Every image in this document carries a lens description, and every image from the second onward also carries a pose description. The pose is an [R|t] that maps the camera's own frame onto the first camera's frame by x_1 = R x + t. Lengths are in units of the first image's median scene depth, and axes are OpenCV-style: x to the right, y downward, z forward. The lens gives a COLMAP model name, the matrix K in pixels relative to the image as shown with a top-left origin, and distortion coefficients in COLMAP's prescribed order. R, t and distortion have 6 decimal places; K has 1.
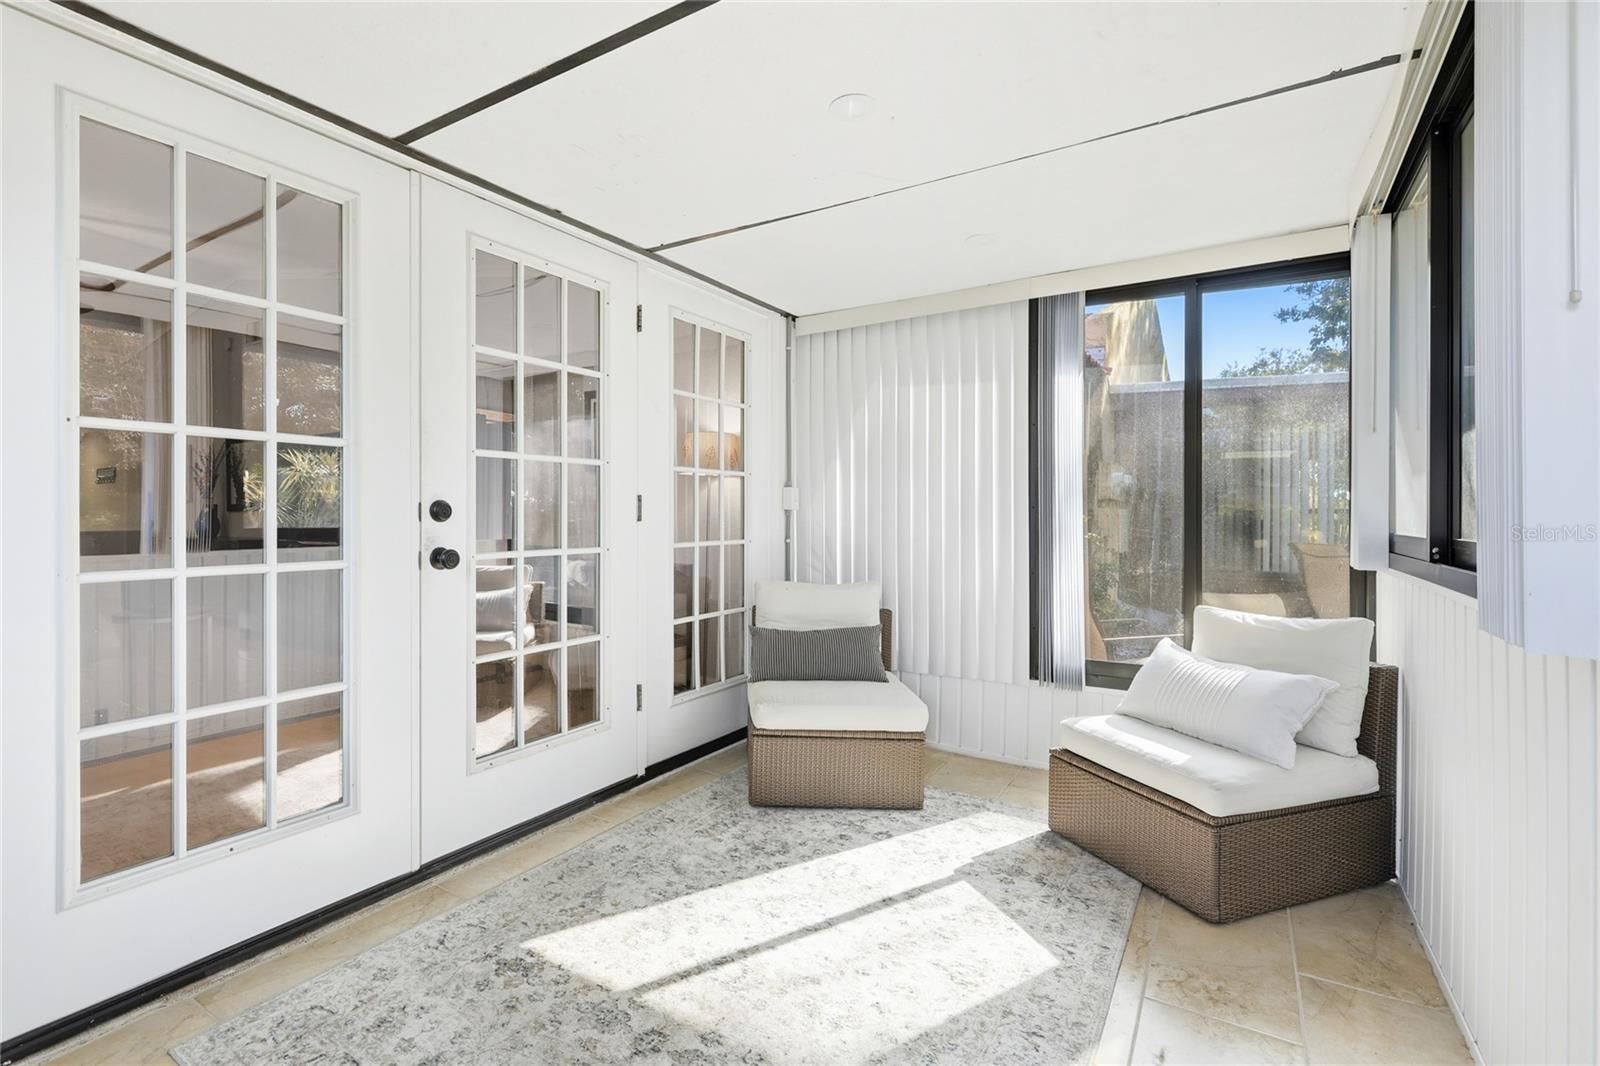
lens RADIAL K [[718.3, 0, 797.6], [0, 718.3, 525.3], [0, 0, 1]] dist [-0.005339, 0.000014]
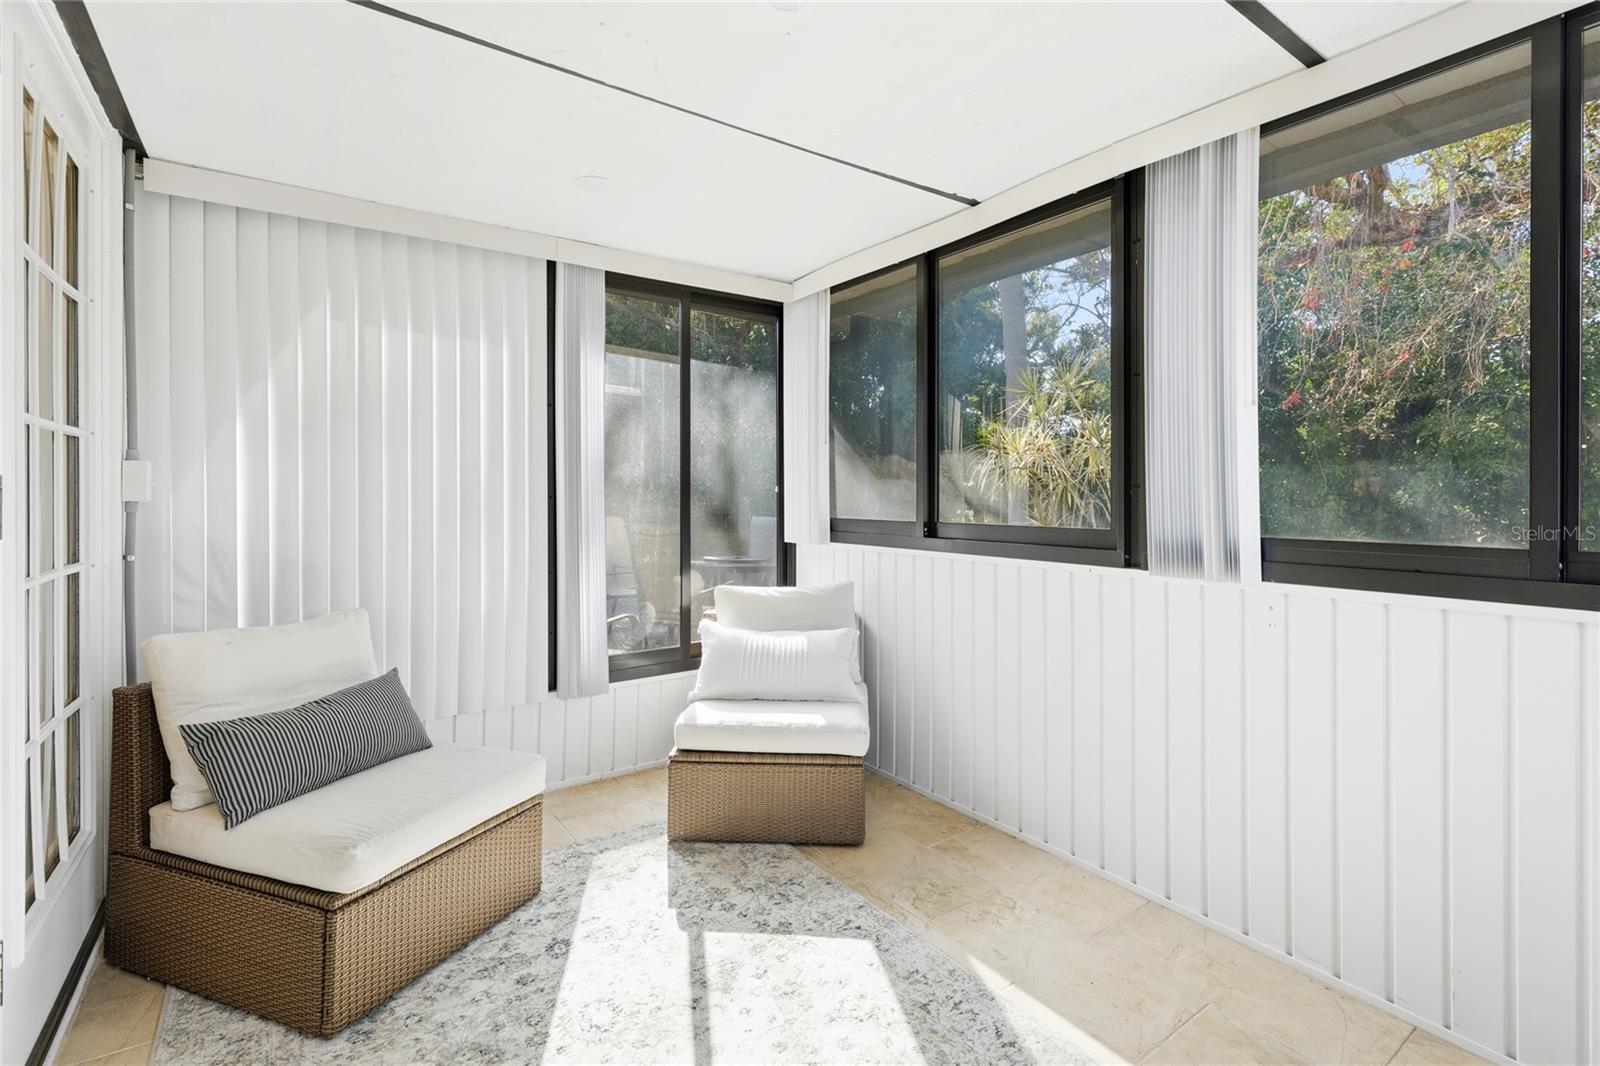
lens RADIAL K [[719.9, 0, 757.4], [0, 719.9, 501.4], [0, 0, 1]] dist [-0.002996, -0.000205]
pose [[0.421482, -0.013522, 0.906736, -0.472099], [0.013470, 0.999872, 0.008650, -0.031084], [-0.906737, 0.008568, 0.421610, 0.510759]]
